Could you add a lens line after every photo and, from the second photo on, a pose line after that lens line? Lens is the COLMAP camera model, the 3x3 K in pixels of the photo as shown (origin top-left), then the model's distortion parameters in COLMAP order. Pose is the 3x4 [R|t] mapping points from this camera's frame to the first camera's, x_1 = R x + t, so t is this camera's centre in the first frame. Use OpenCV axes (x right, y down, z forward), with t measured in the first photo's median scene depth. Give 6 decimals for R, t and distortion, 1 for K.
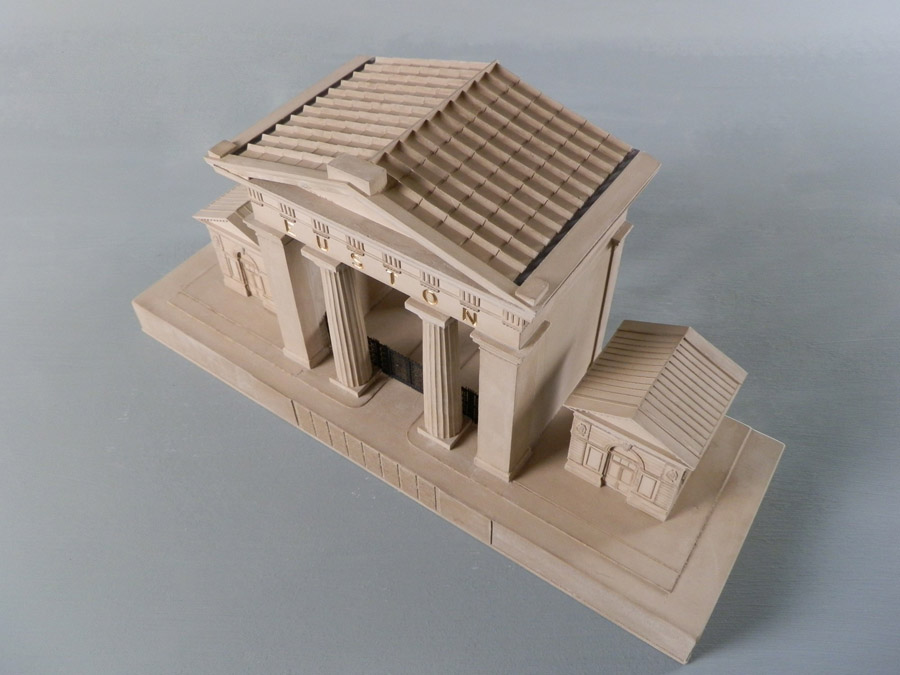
lens RADIAL K [[741.9, 0, 449.2], [0, 741.9, 308.4], [0, 0, 1]] dist [-0.007227, -0.002543]
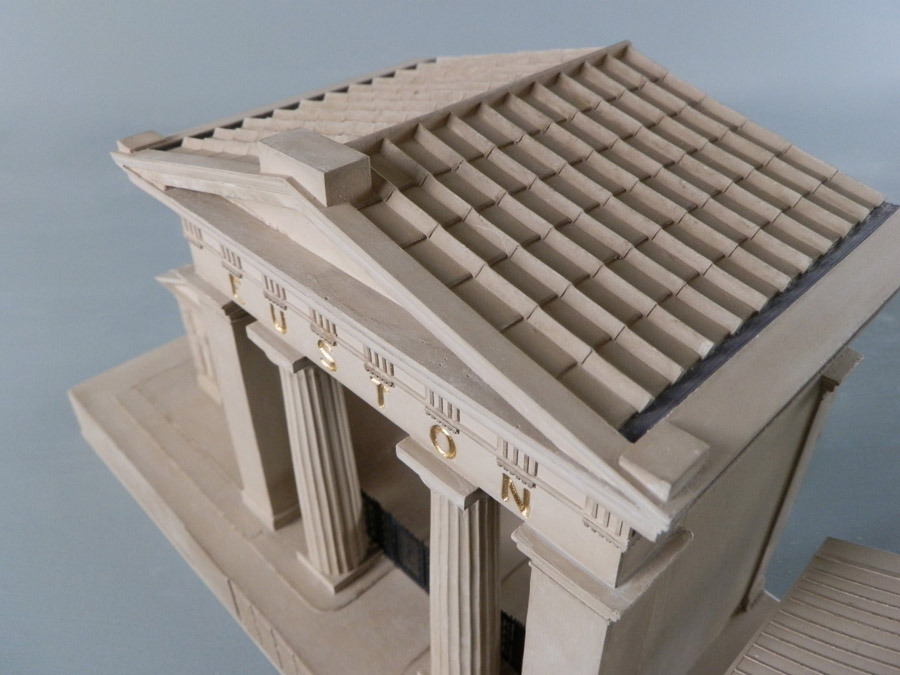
lens RADIAL K [[741.9, 0, 449.2], [0, 741.9, 308.4], [0, 0, 1]] dist [-0.007227, -0.002543]
pose [[0.981872, 0.113231, -0.152009, 0.043621], [-0.139861, 0.974074, -0.177816, -0.014131], [0.127933, 0.195853, 0.972252, 0.502666]]
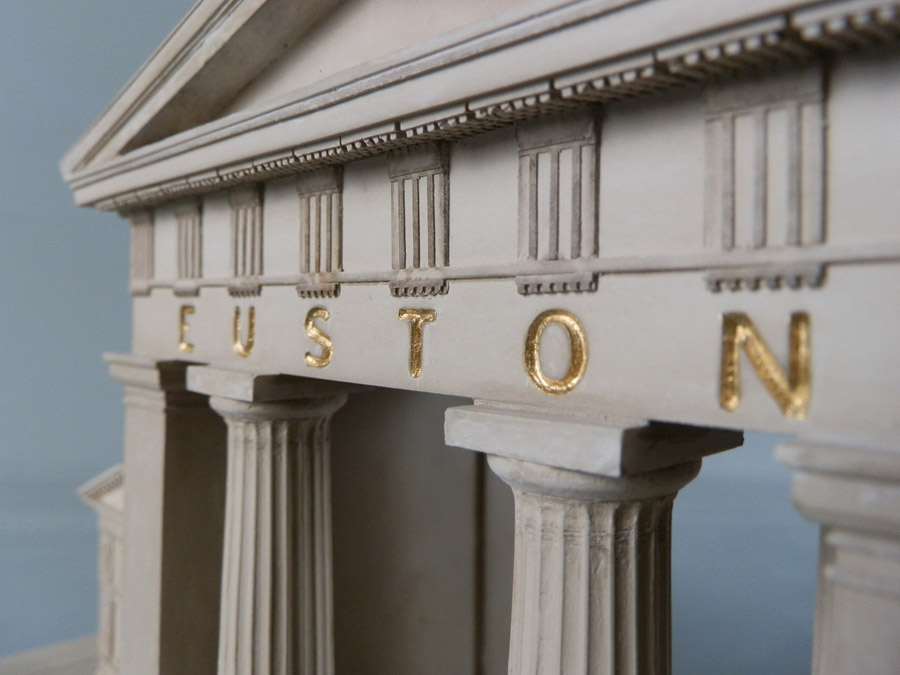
lens RADIAL K [[777.7, 0, 450.0], [0, 777.7, 337.5], [0, 0, 1]] dist [0.003384, -0.009783]
pose [[0.974225, 0.038632, -0.222244, -0.003703], [-0.184096, 0.705523, -0.684358, 0.143642], [0.130360, 0.707633, 0.694451, 0.826775]]
